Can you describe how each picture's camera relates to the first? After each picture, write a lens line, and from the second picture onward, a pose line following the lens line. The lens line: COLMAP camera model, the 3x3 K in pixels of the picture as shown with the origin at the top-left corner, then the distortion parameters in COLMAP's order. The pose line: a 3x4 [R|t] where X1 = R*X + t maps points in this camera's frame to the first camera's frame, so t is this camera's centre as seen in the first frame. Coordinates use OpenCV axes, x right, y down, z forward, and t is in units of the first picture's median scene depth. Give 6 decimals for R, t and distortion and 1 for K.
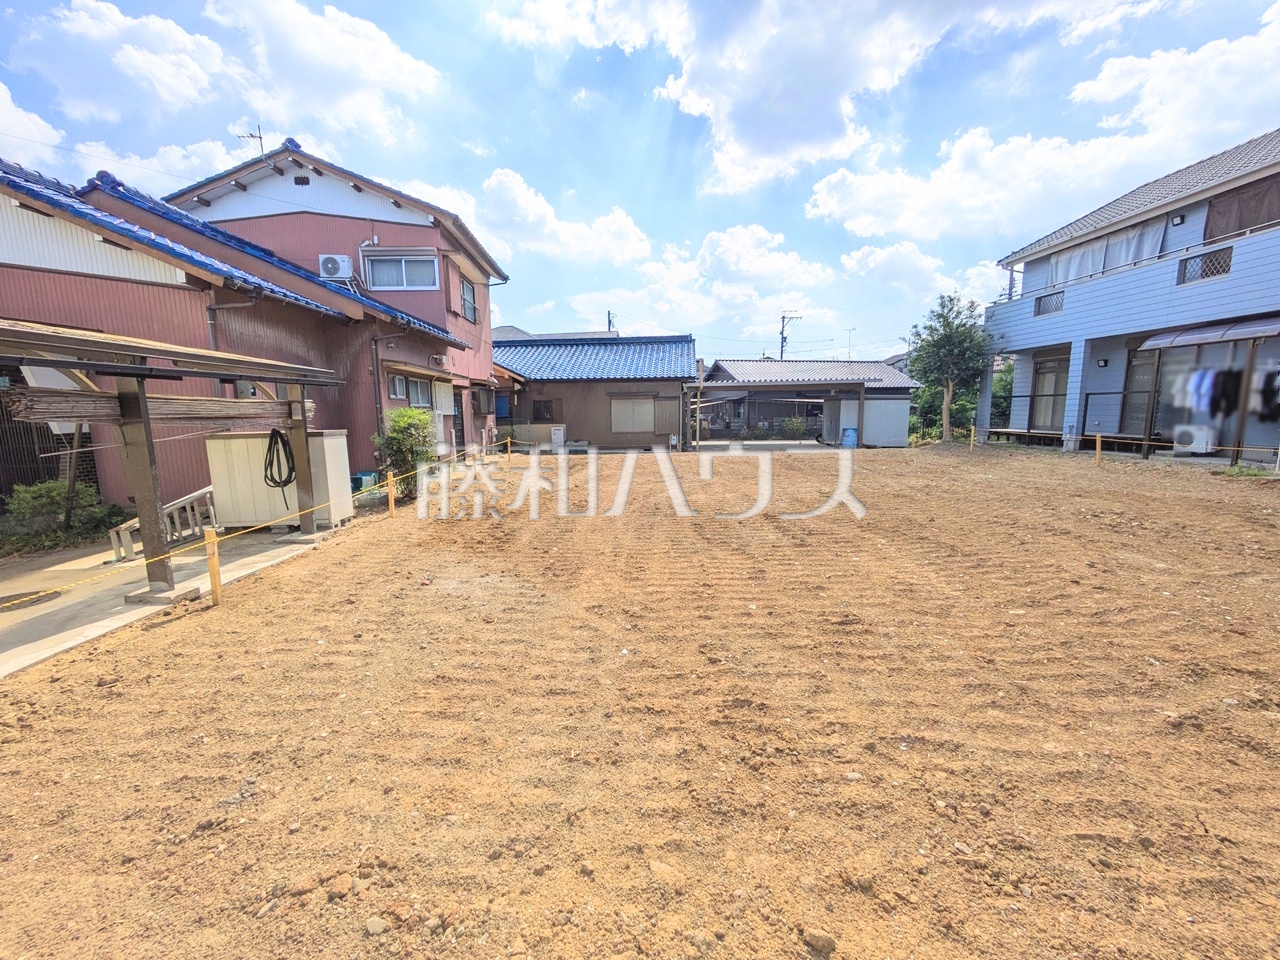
lens RADIAL K [[505.6, 0, 640.0], [0, 505.6, 480.0], [0, 0, 1]] dist [-0.002760, 0.000903]
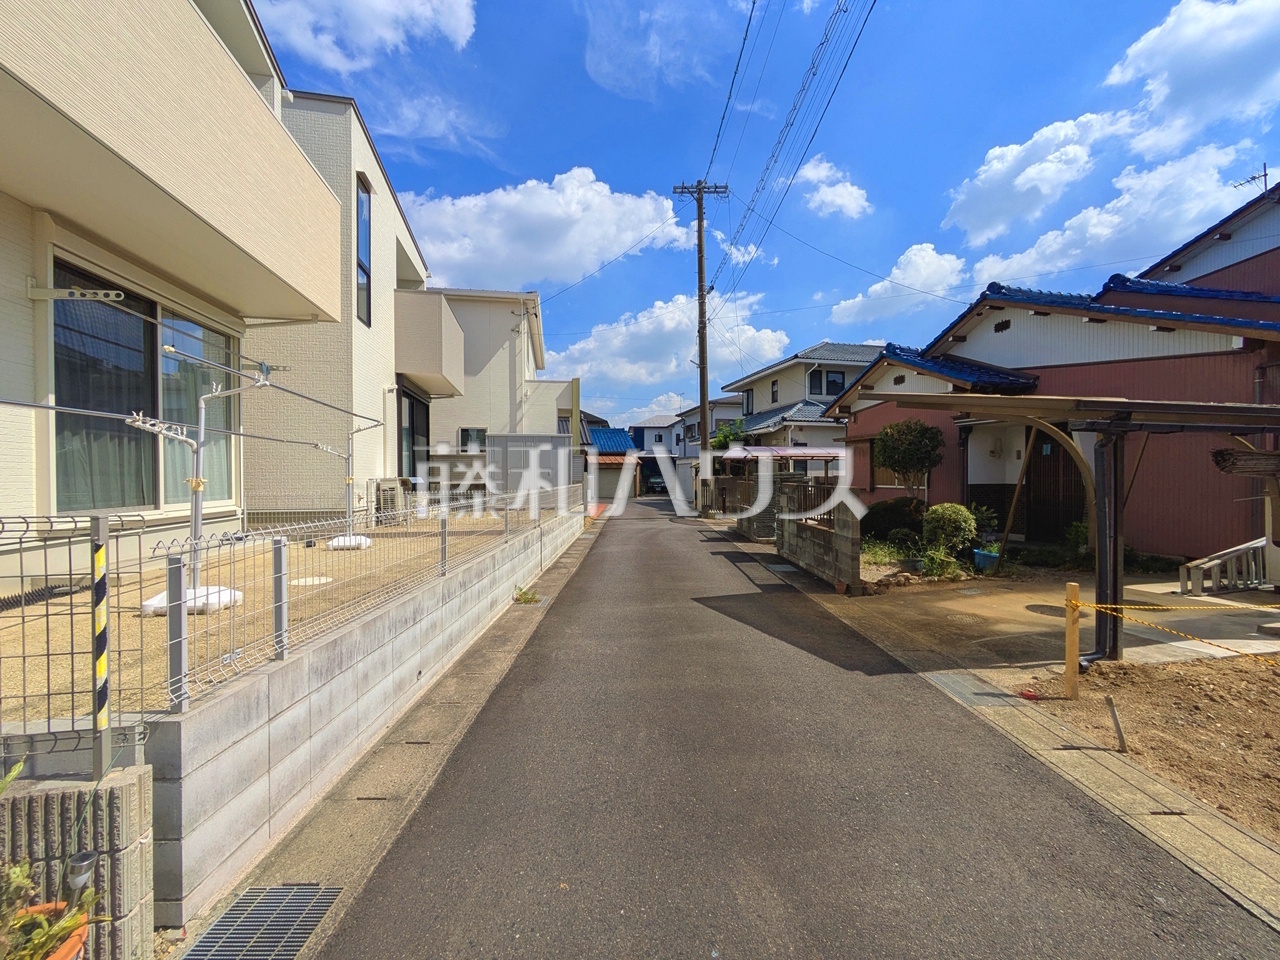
lens RADIAL K [[505.6, 0, 640.0], [0, 505.6, 480.0], [0, 0, 1]] dist [-0.002760, 0.000903]
pose [[0.188656, 0.020665, -0.981826, -0.050776], [-0.135207, 0.990804, -0.005126, 0.031855], [0.972691, 0.133716, 0.189716, -0.206659]]
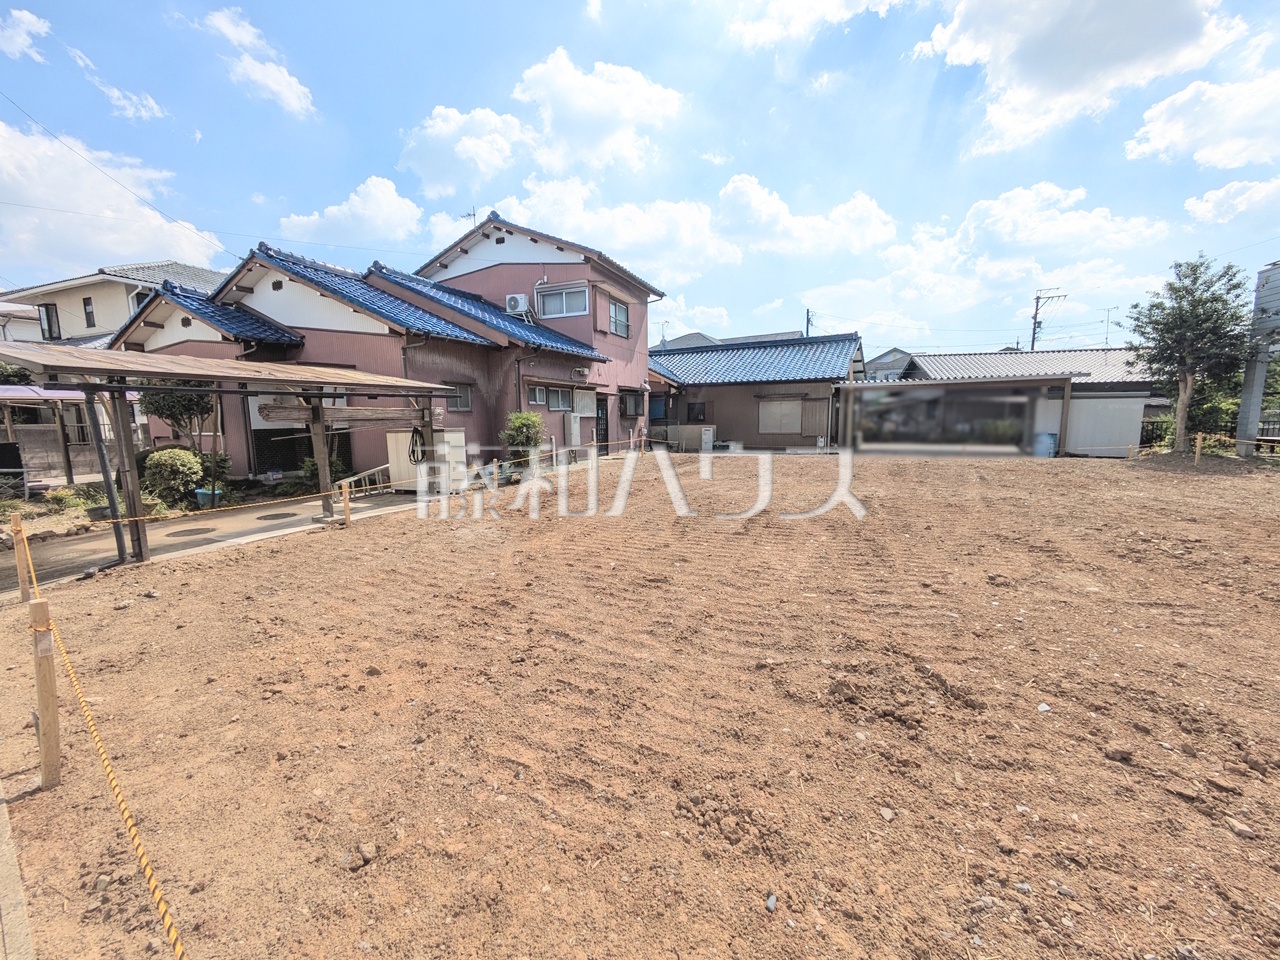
lens RADIAL K [[505.6, 0, 640.0], [0, 505.6, 480.0], [0, 0, 1]] dist [-0.002760, 0.000903]
pose [[0.909842, 0.052870, -0.411574, 0.257594], [-0.053657, 0.998513, 0.009653, 0.004478], [0.411472, 0.013301, 0.911325, -0.056275]]
